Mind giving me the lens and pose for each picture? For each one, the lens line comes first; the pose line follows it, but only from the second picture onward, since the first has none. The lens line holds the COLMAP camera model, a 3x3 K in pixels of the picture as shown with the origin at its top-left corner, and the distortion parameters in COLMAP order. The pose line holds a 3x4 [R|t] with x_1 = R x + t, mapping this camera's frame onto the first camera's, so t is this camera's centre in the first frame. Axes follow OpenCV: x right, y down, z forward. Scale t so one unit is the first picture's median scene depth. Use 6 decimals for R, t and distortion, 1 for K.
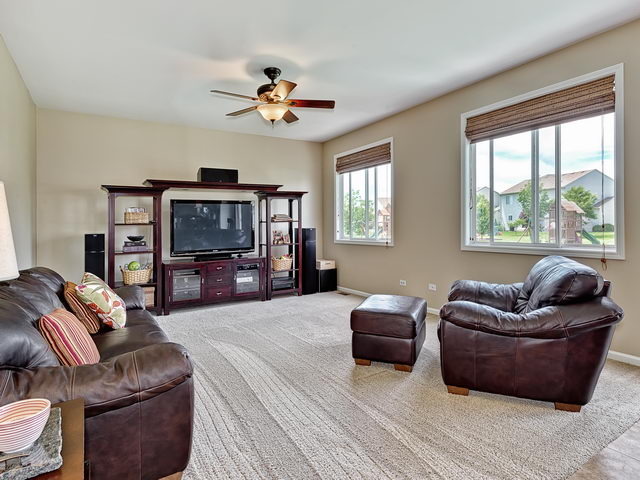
lens RADIAL K [[379.2, 0, 325.6], [0, 379.2, 237.0], [0, 0, 1]] dist [0.022584, -0.001529]
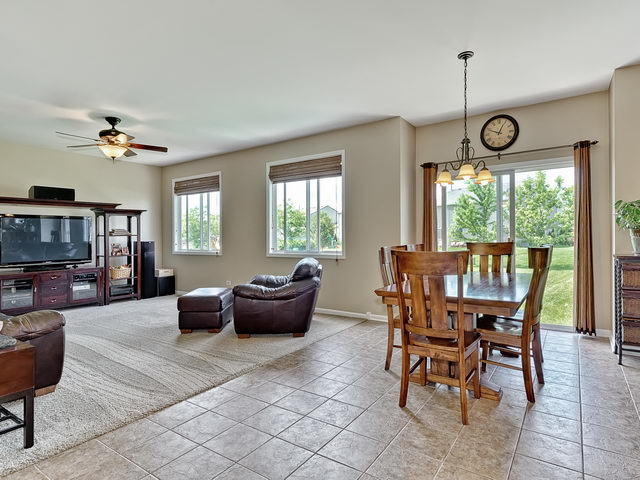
lens RADIAL K [[370.0, 0, 345.1], [0, 370.0, 244.4], [0, 0, 1]] dist [0.017828, -0.001514]
pose [[0.906641, -0.001432, 0.421900, 0.036900], [0.008116, 0.999868, -0.014046, 0.010868], [-0.421824, 0.016158, 0.906534, -0.446211]]
